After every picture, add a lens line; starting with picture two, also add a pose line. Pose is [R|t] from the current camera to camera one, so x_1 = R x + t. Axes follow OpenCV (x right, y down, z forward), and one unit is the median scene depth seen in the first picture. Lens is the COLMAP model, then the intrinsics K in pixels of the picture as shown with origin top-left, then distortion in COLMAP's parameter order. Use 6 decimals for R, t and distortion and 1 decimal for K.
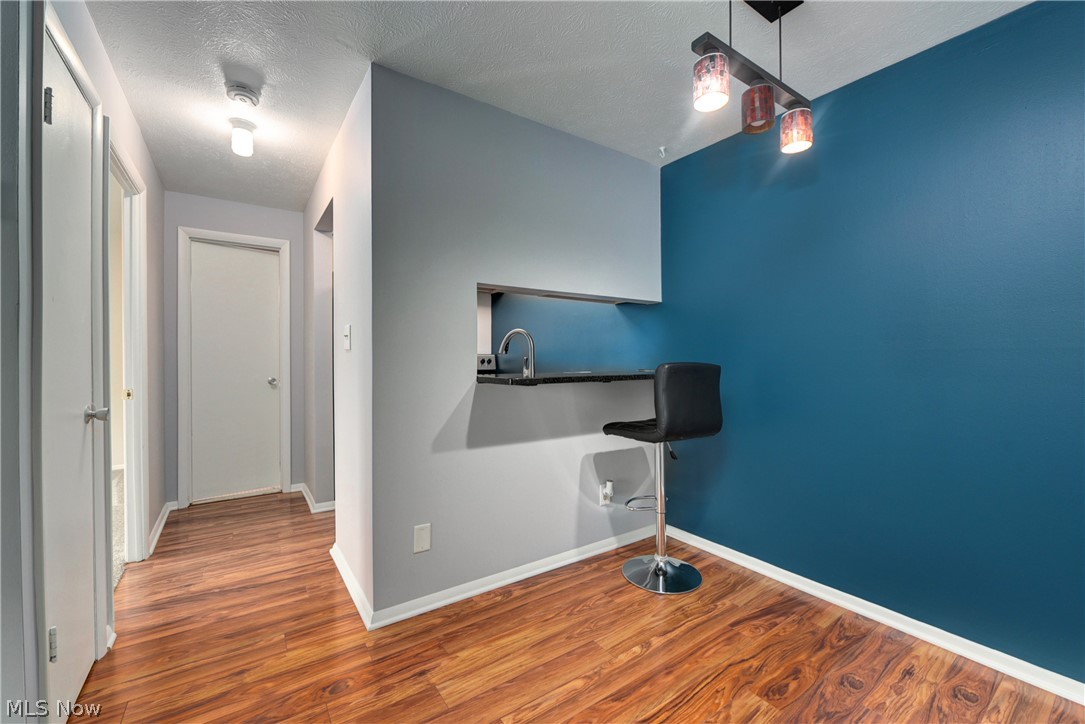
lens RADIAL K [[434.3, 0, 545.3], [0, 434.3, 361.8], [0, 0, 1]] dist [-0.007262, -0.001249]
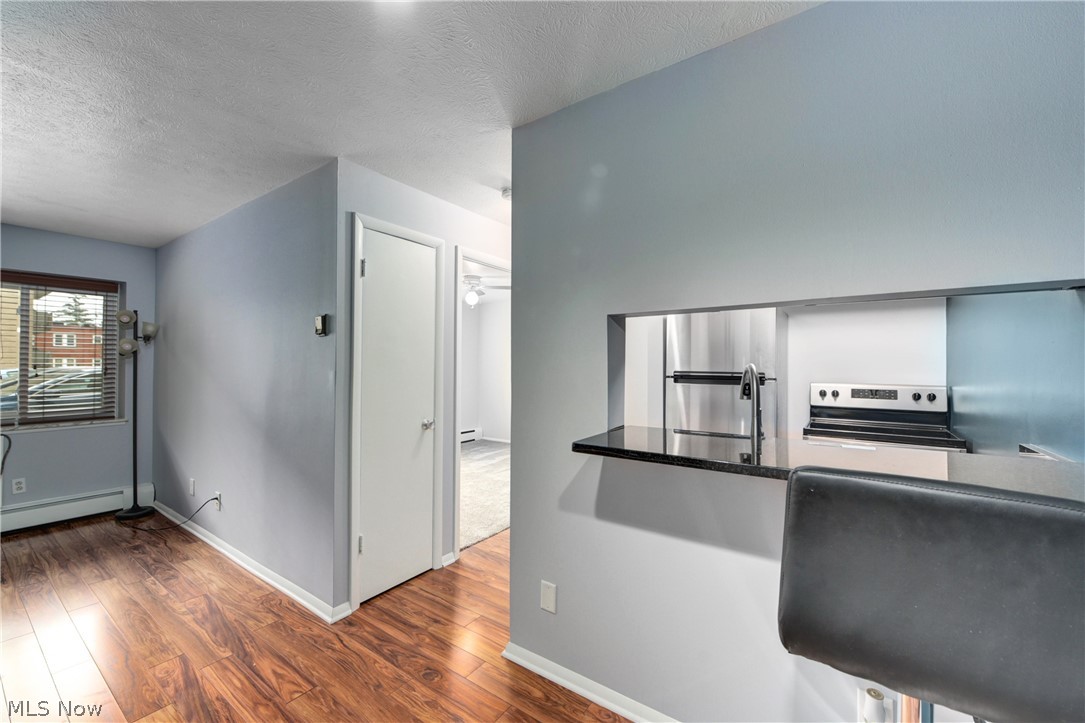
lens RADIAL K [[434.3, 0, 542.8], [0, 434.3, 362.1], [0, 0, 1]] dist [-0.007262, -0.001249]
pose [[0.344427, -0.010047, -0.938759, 0.578459], [-0.009542, 0.999854, -0.014202, -0.084581], [0.938765, 0.013849, 0.344280, 0.638396]]
